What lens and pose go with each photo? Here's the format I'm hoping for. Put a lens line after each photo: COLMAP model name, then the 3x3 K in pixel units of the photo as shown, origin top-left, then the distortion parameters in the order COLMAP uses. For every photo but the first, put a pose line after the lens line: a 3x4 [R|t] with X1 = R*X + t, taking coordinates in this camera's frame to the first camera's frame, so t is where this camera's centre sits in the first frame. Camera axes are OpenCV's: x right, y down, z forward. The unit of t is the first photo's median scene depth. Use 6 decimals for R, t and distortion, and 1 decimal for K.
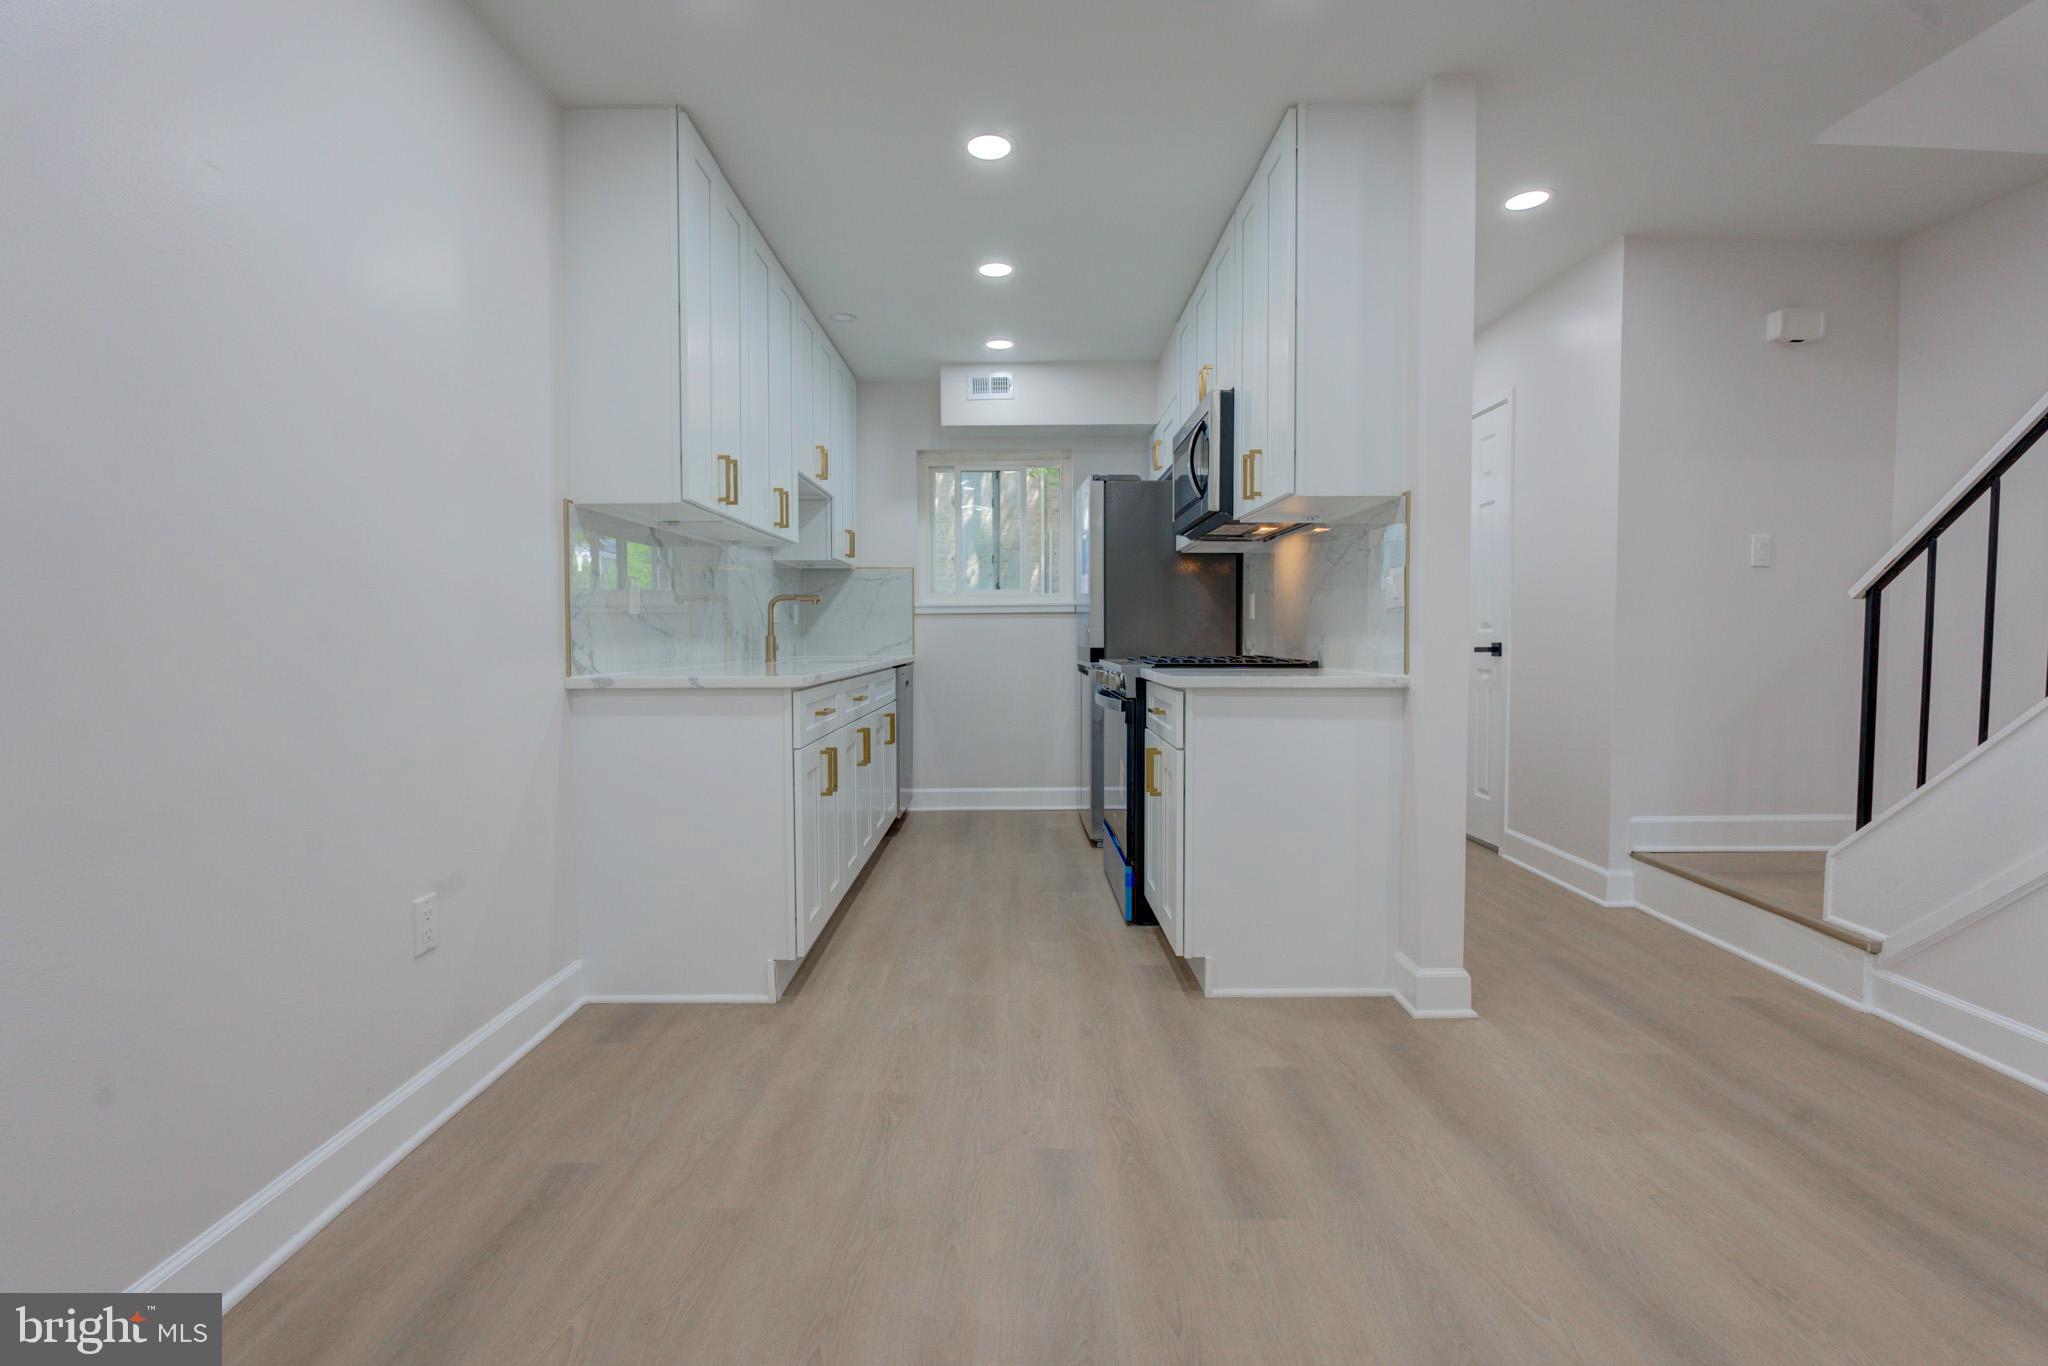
lens RADIAL K [[916.7, 0, 1018.0], [0, 916.7, 658.2], [0, 0, 1]] dist [-0.008774, -0.001839]
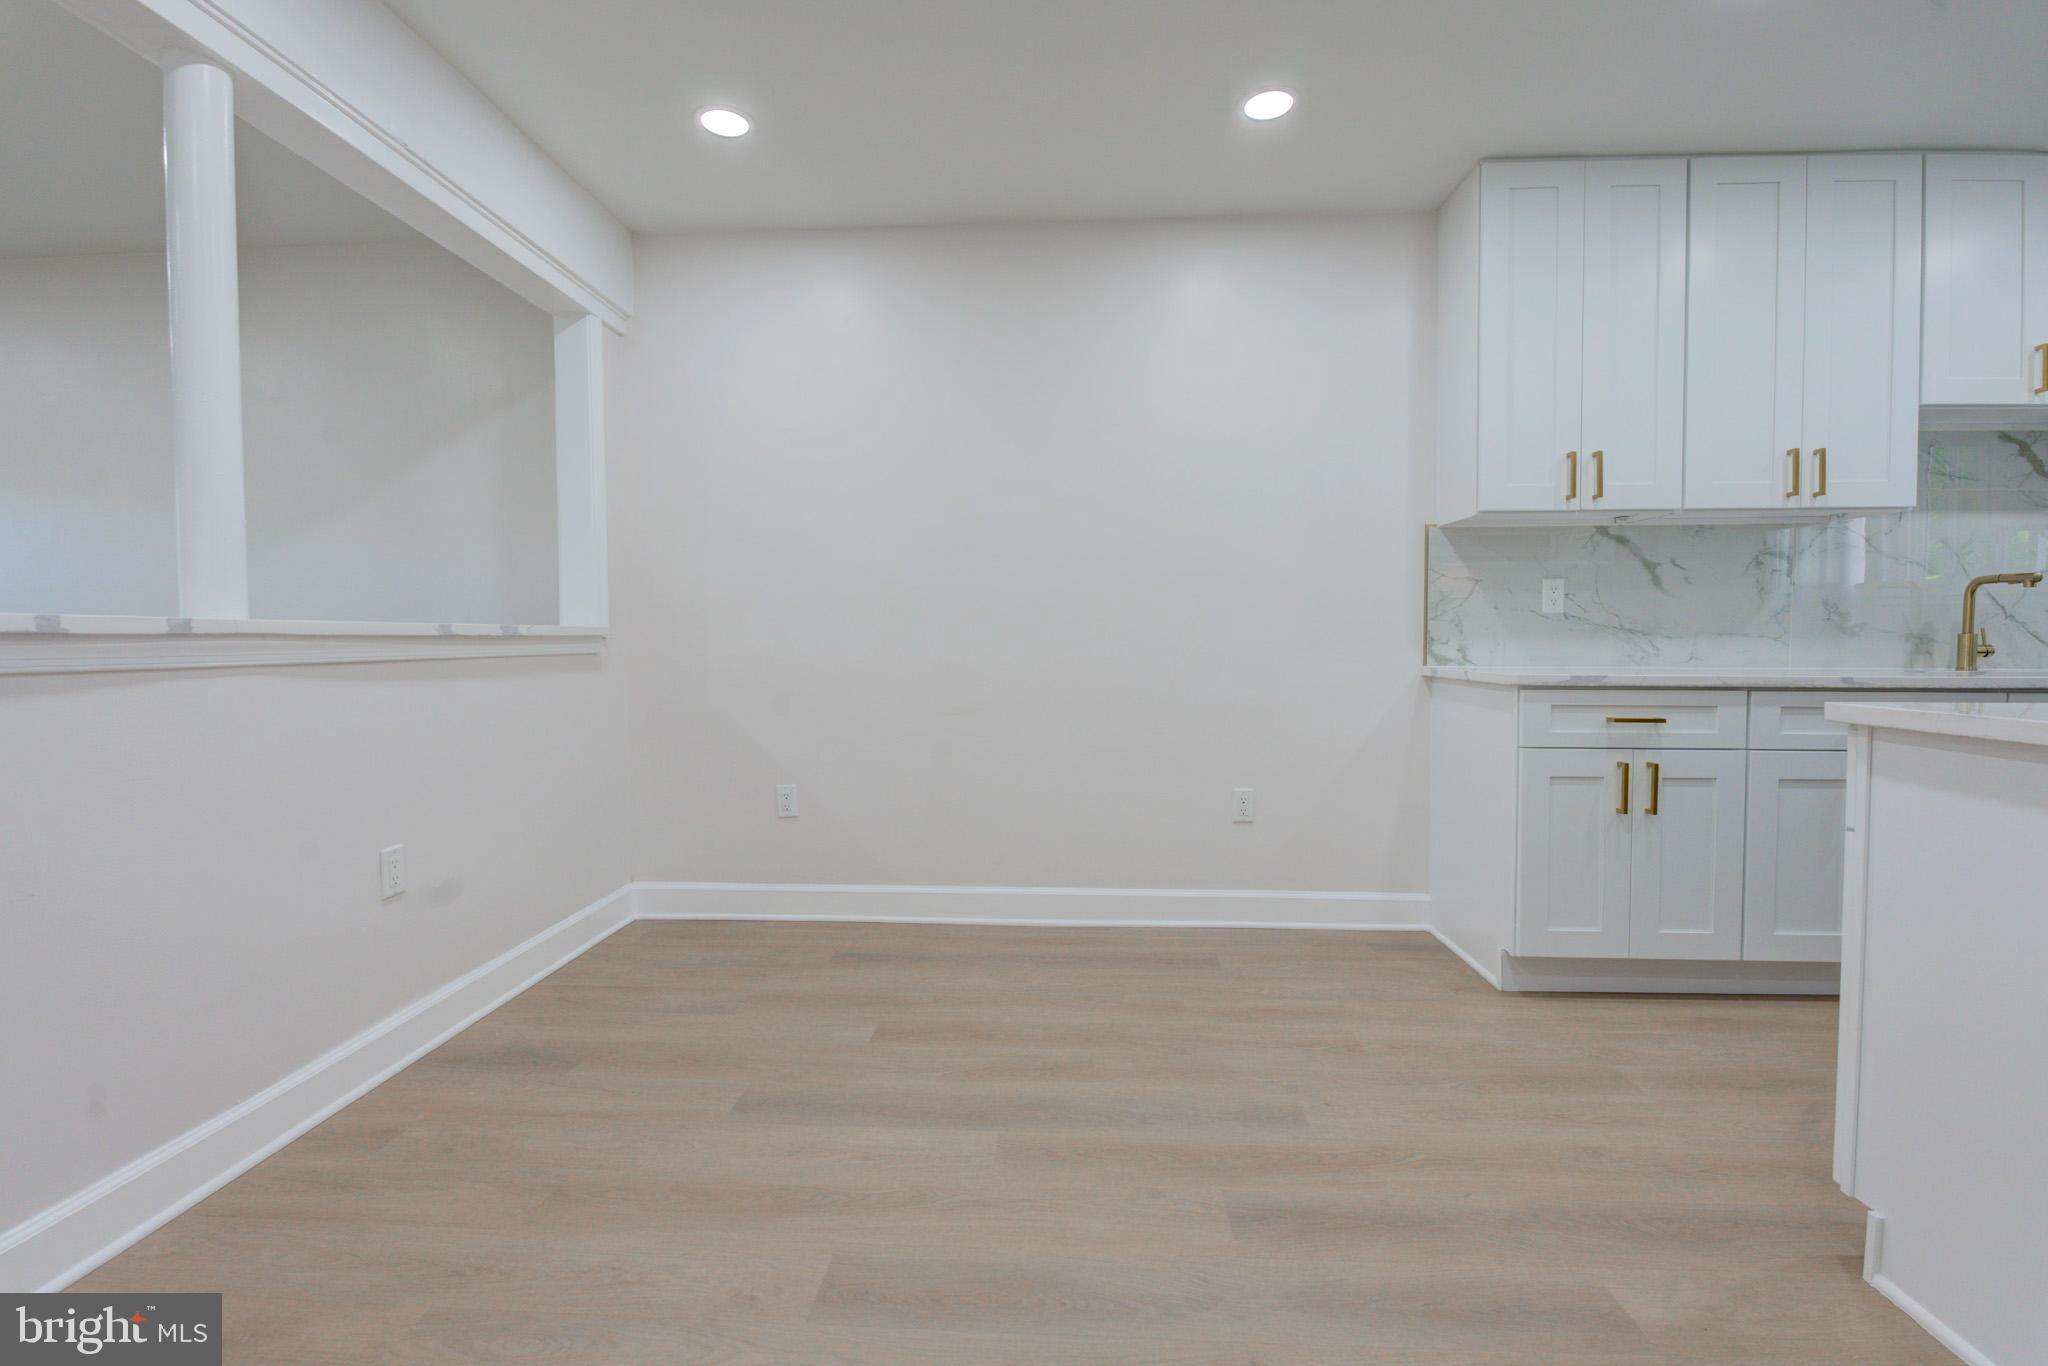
lens RADIAL K [[916.7, 0, 1015.9], [0, 916.7, 667.4], [0, 0, 1]] dist [-0.008774, -0.001839]
pose [[-0.053717, 0.039602, -0.997771, 0.579150], [-0.025508, 0.998833, 0.041018, -0.010754], [0.998230, 0.027655, -0.052644, 0.372874]]
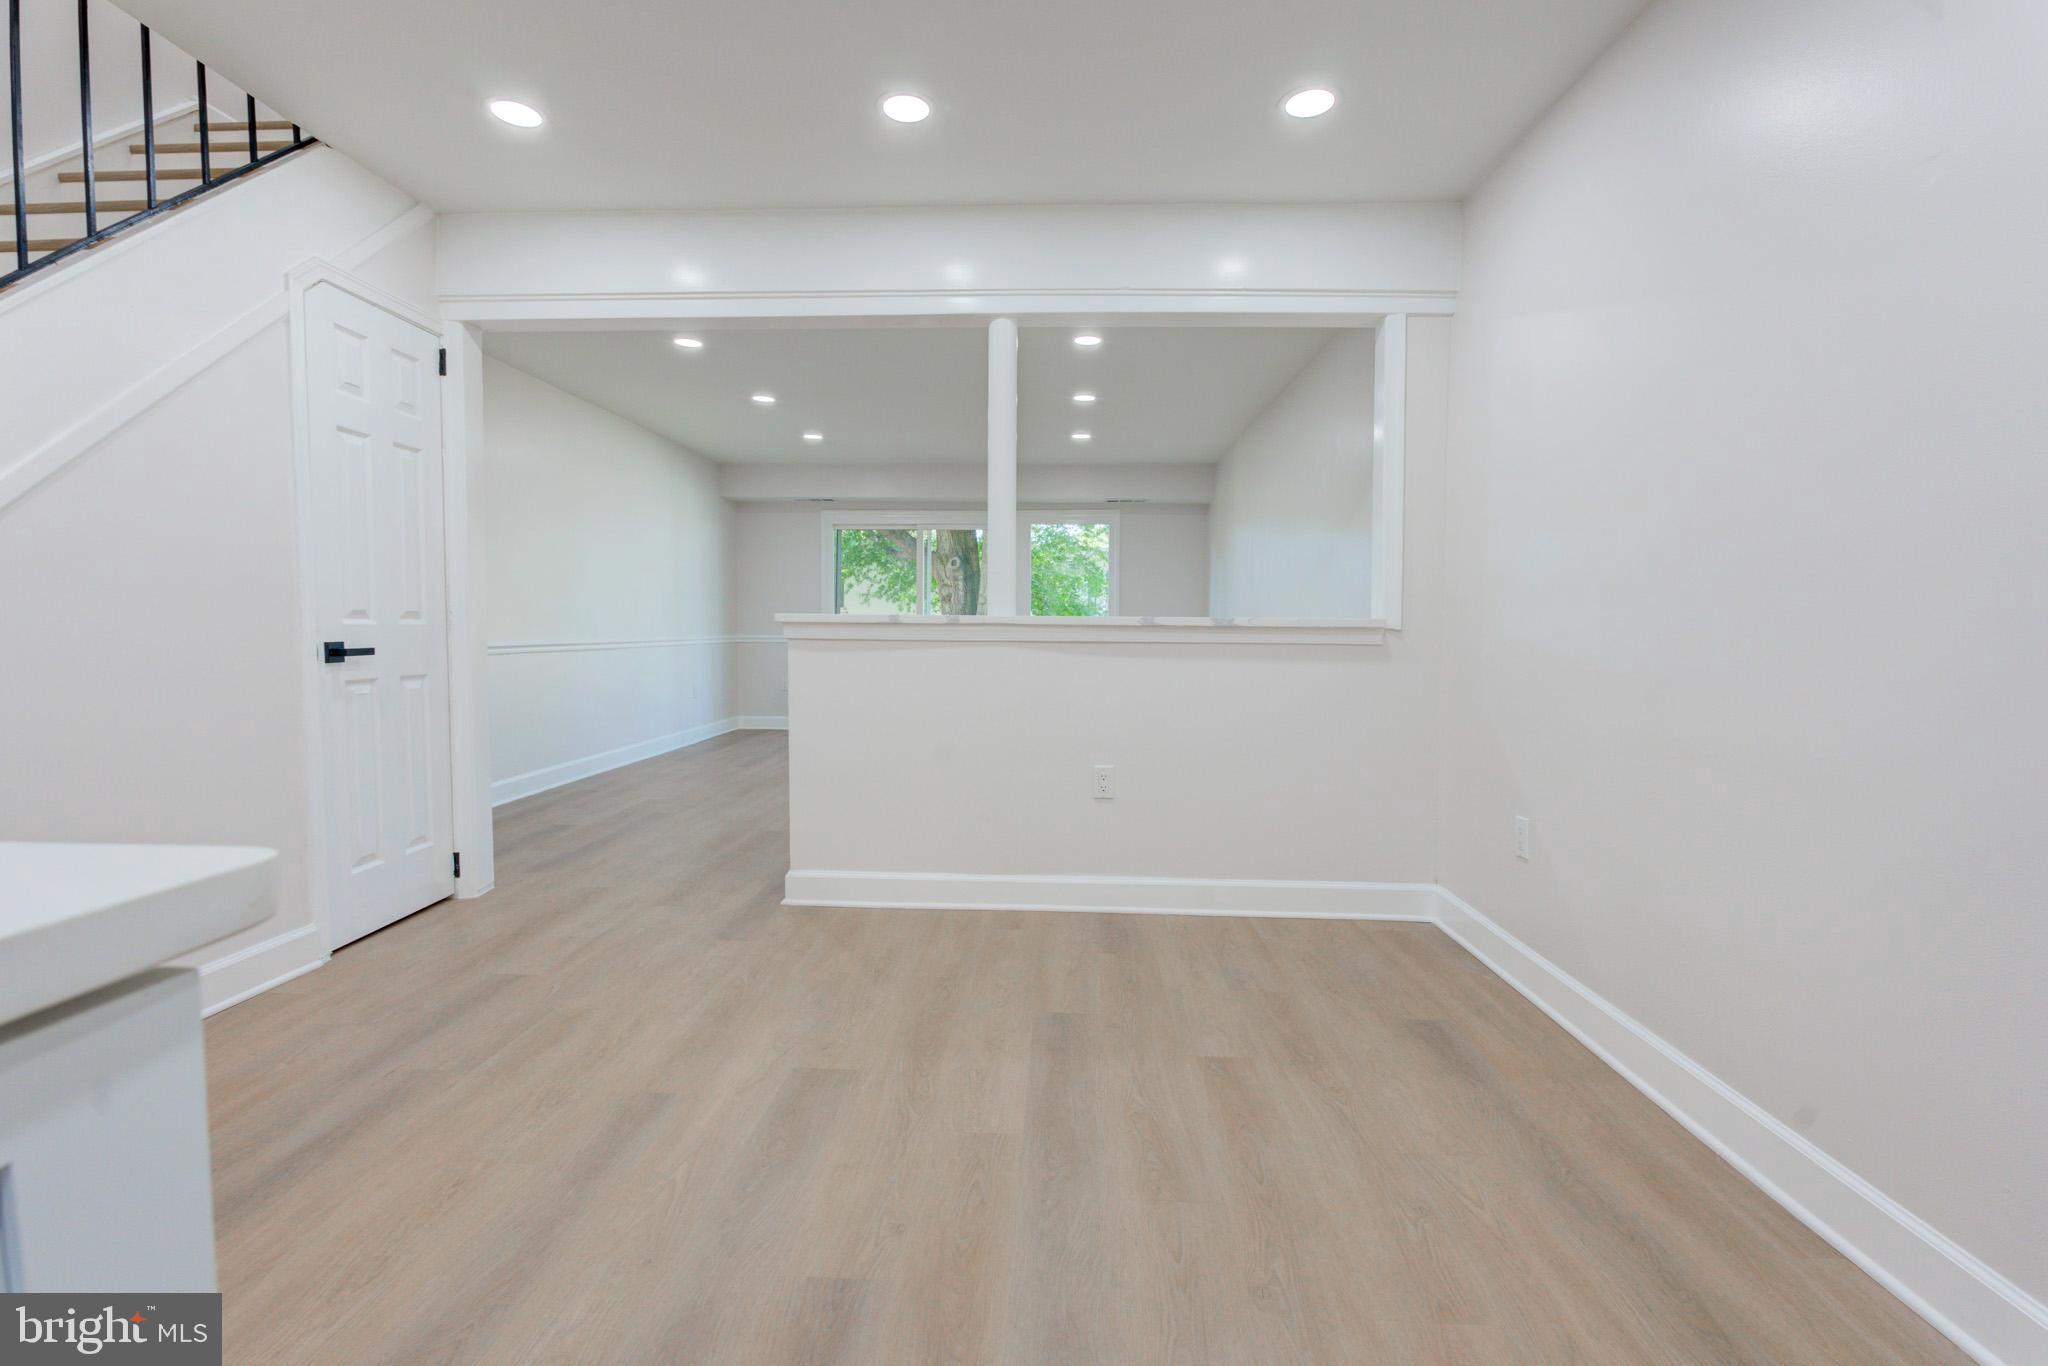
lens RADIAL K [[916.7, 0, 1041.1], [0, 916.7, 677.6], [0, 0, 1]] dist [-0.008774, -0.001839]
pose [[-0.999506, -0.008160, 0.030336, 0.021271], [-0.005707, 0.996771, 0.080089, -0.017516], [-0.030892, 0.079877, -0.996326, 0.848804]]
